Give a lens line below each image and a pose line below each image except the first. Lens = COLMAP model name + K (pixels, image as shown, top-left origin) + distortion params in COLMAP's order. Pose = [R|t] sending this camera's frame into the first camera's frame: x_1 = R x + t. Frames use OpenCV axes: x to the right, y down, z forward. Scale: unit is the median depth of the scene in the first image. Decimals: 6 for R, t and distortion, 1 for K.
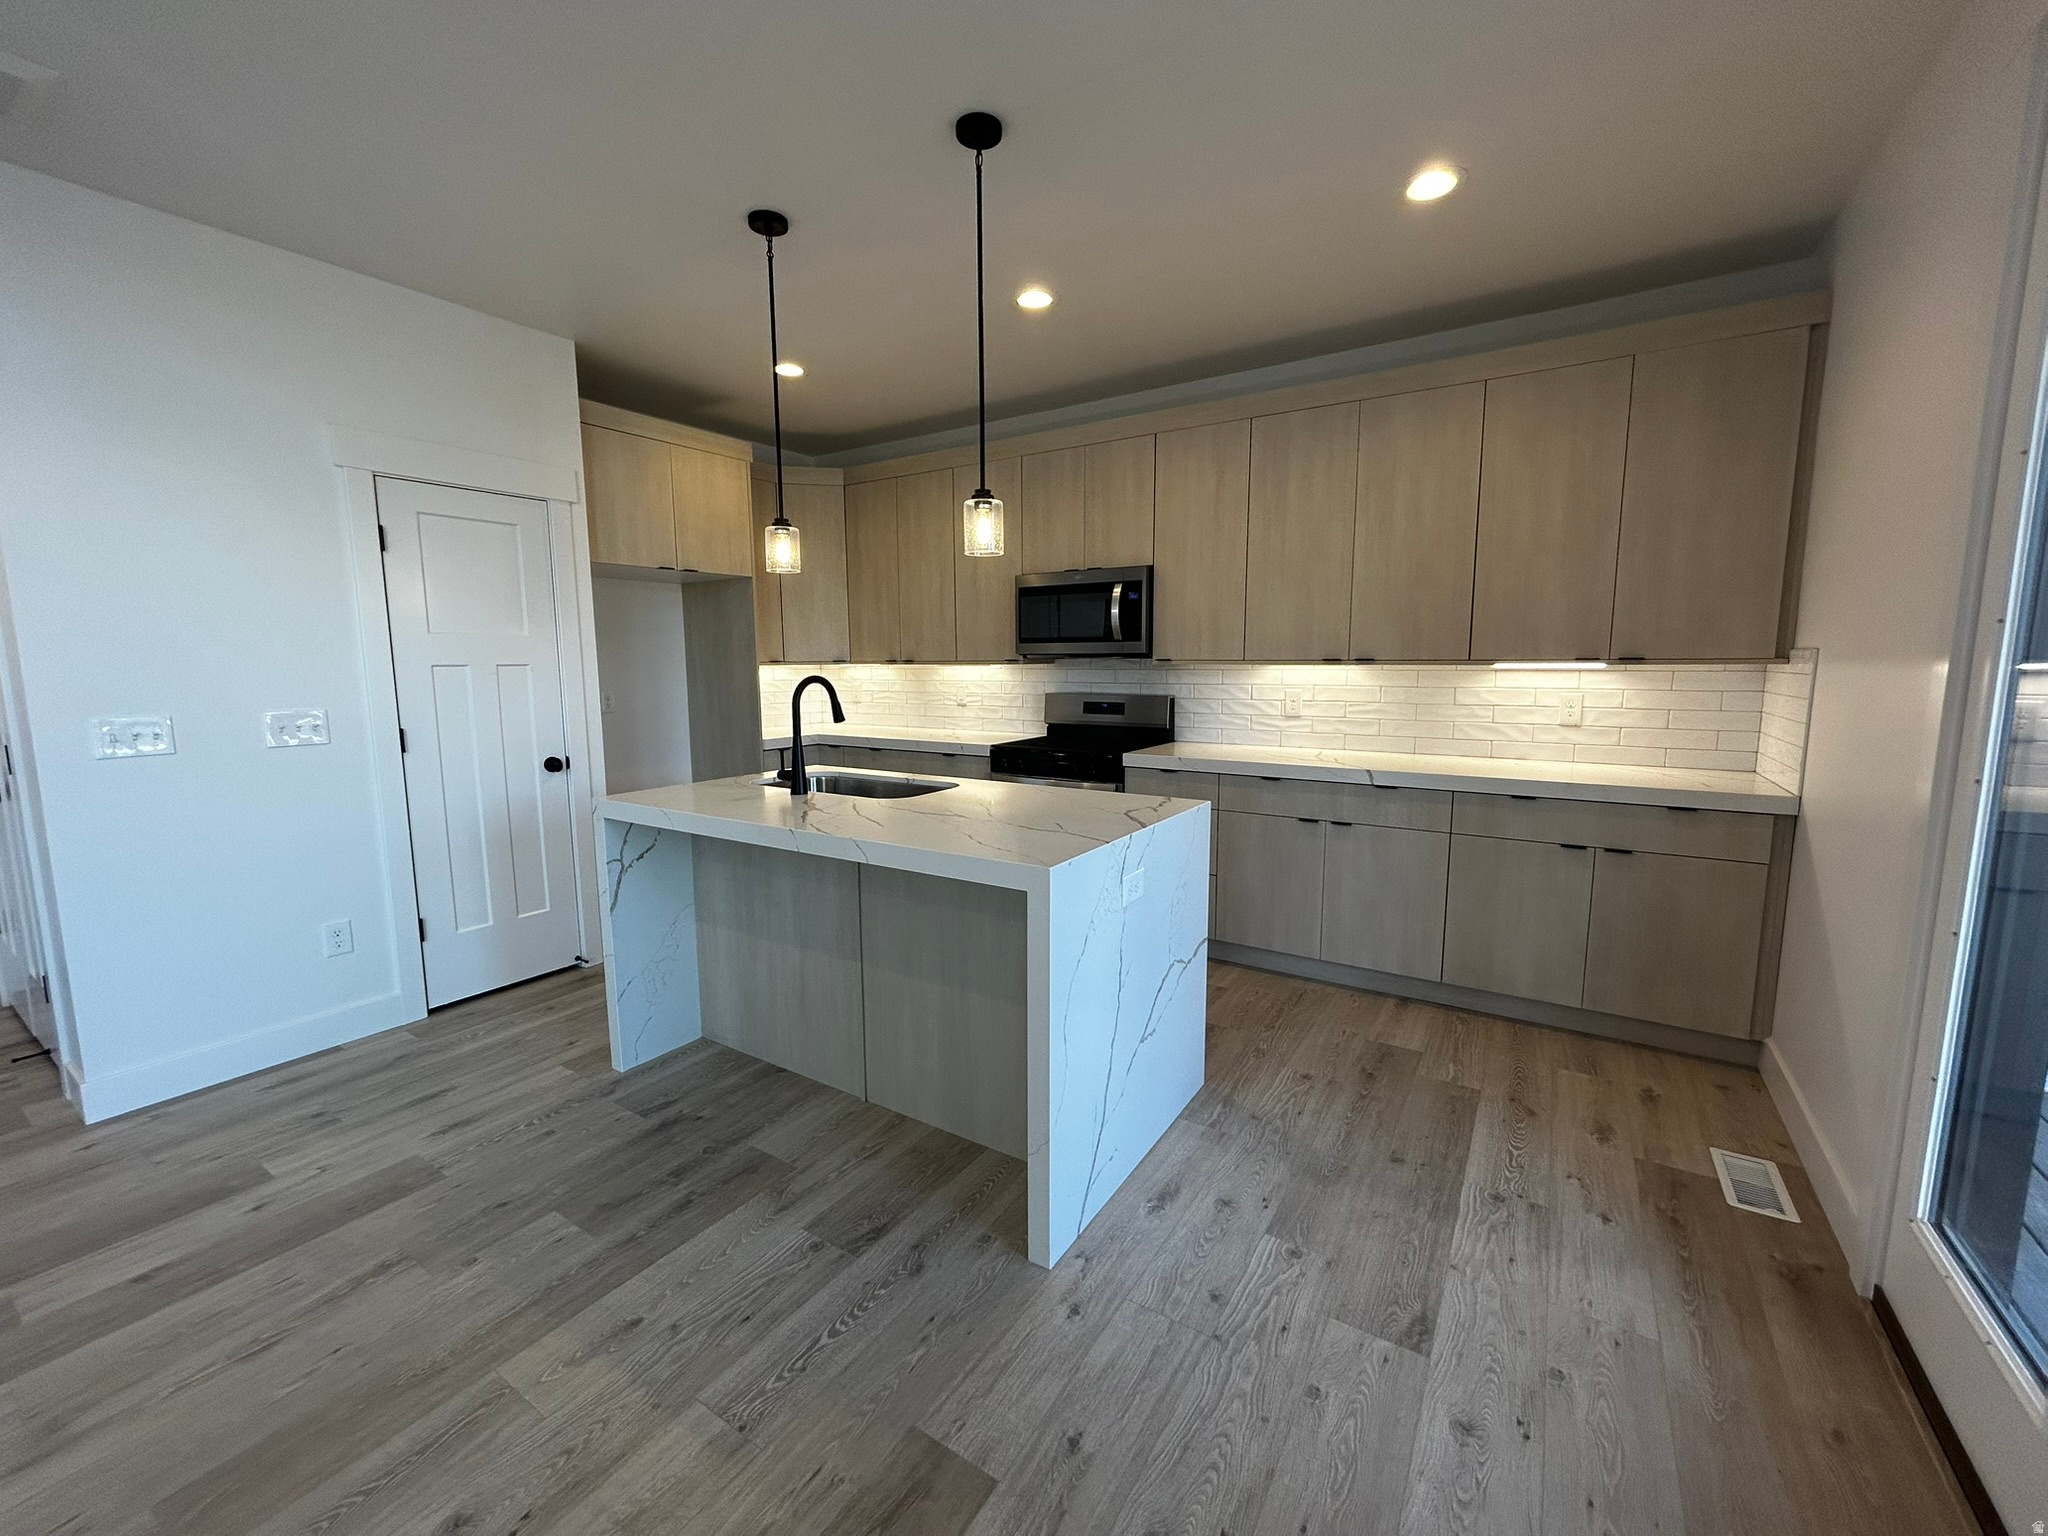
lens RADIAL K [[820.6, 0, 1024.3], [0, 820.6, 764.9], [0, 0, 1]] dist [-0.000261, 0.000714]
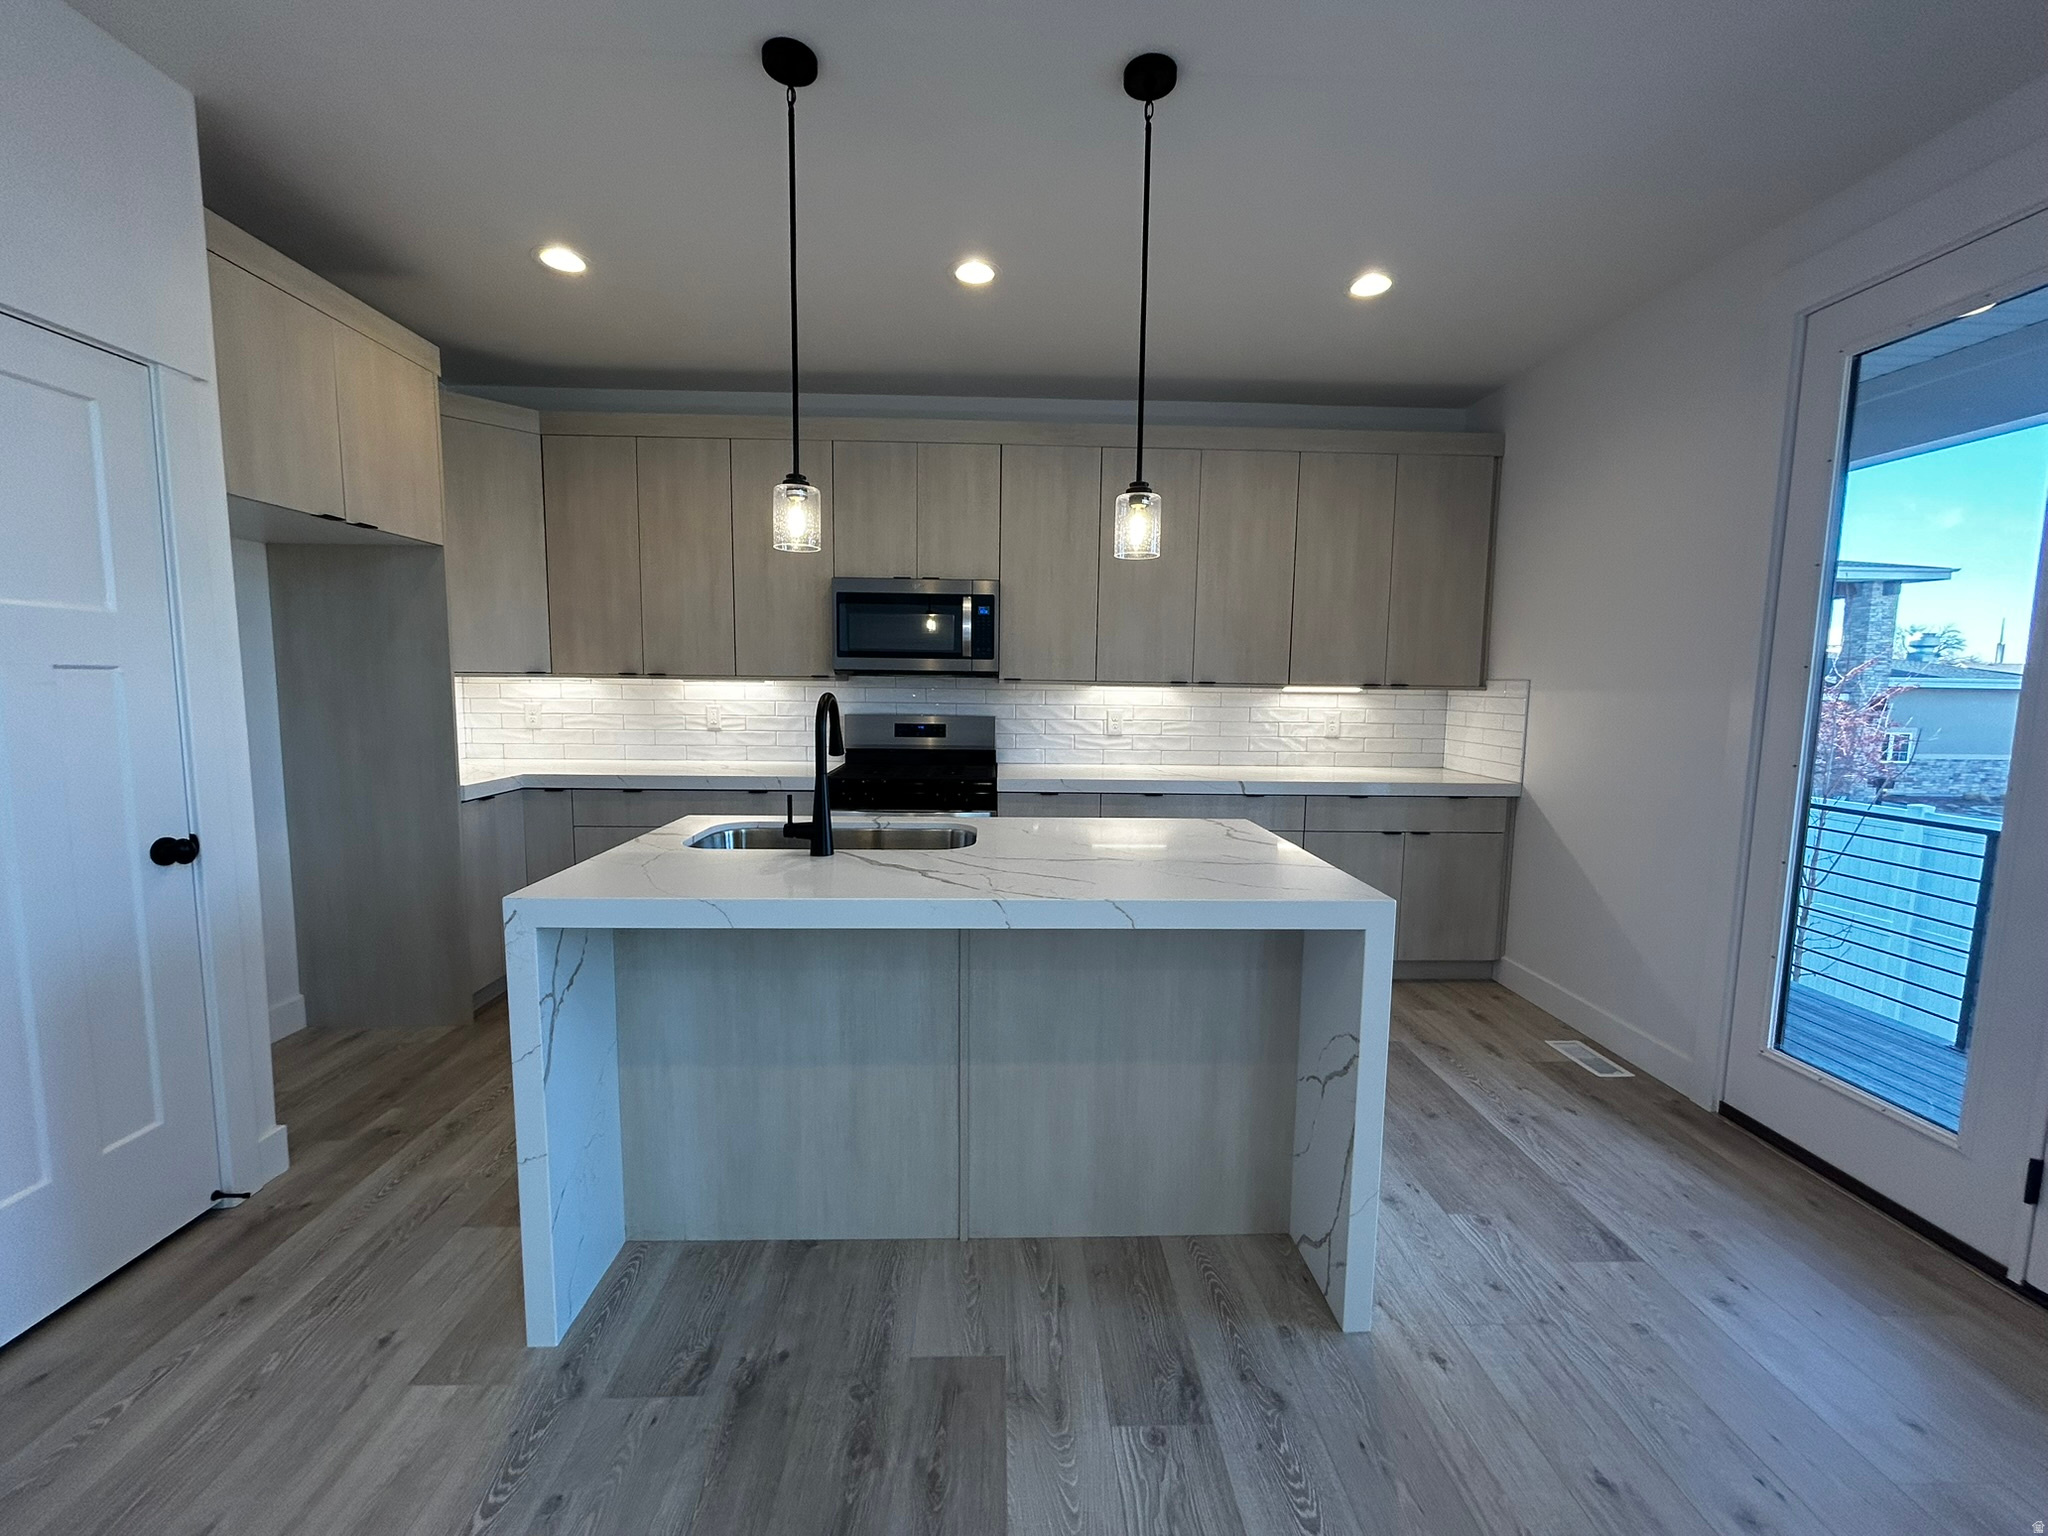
lens RADIAL K [[820.6, 0, 1024.3], [0, 820.6, 764.9], [0, 0, 1]] dist [-0.000261, 0.000714]
pose [[0.819915, -0.041756, 0.570961, -0.488626], [0.055831, 0.998415, -0.007157, -0.026073], [-0.569757, 0.037745, 0.820946, 0.267586]]
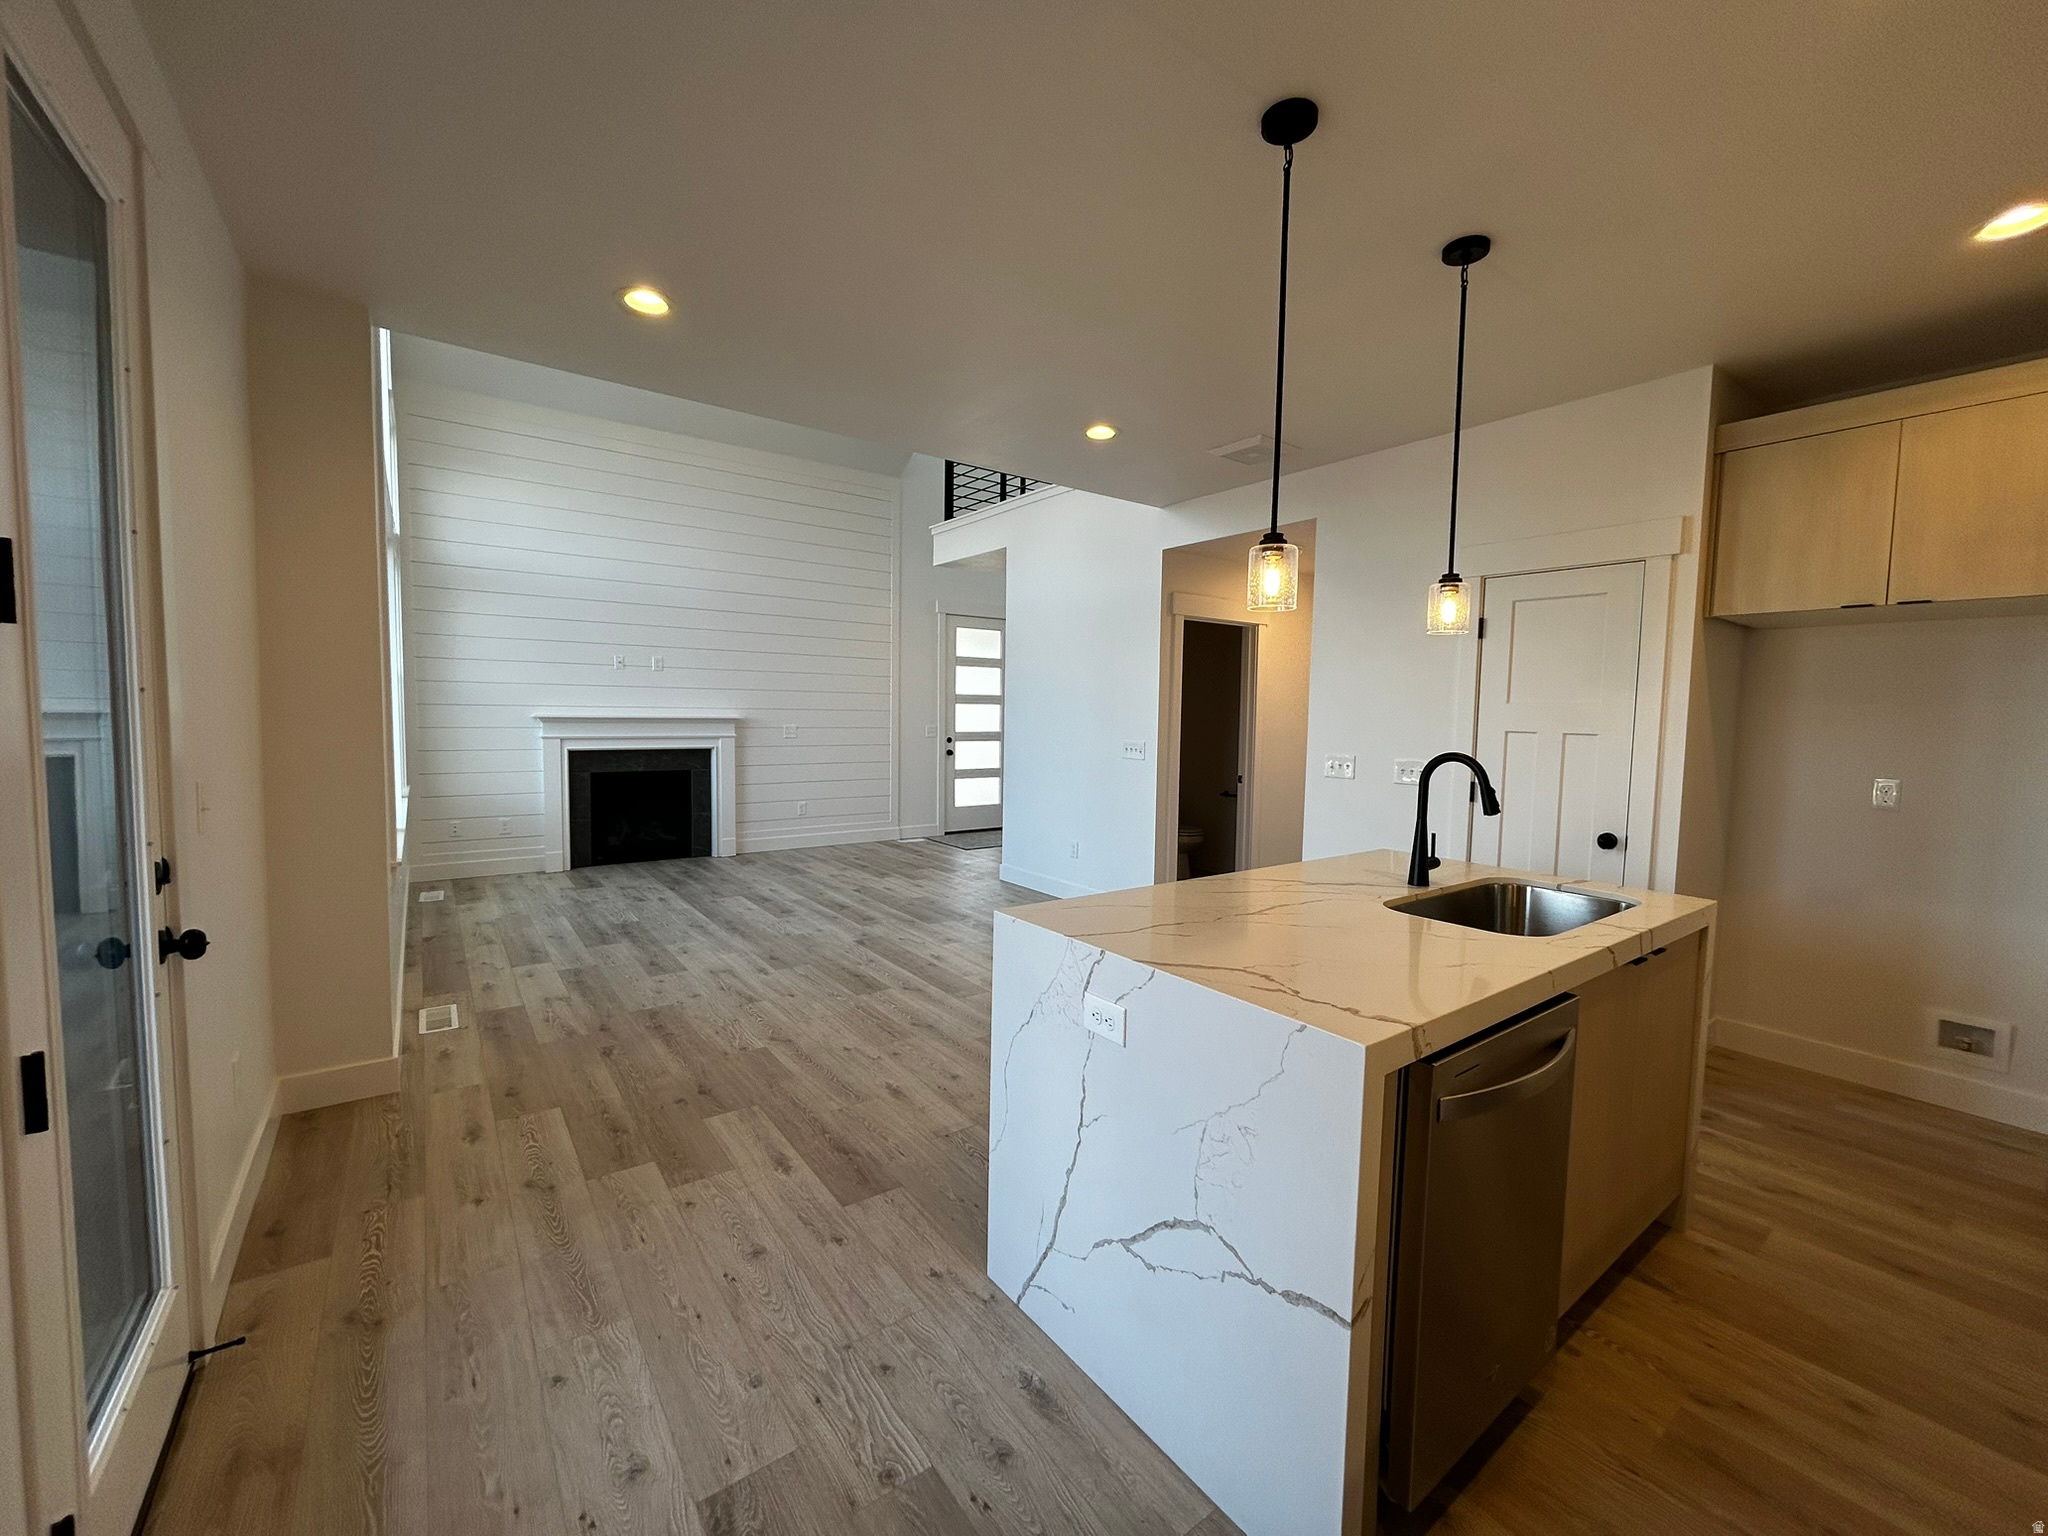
lens RADIAL K [[820.6, 0, 1024.3], [0, 820.6, 764.9], [0, 0, 1]] dist [-0.000261, 0.000714]
pose [[-0.352499, 0.059710, -0.933905, 0.619139], [-0.136334, 0.984038, 0.114374, -0.120593], [0.925828, 0.167640, -0.338732, 0.802960]]
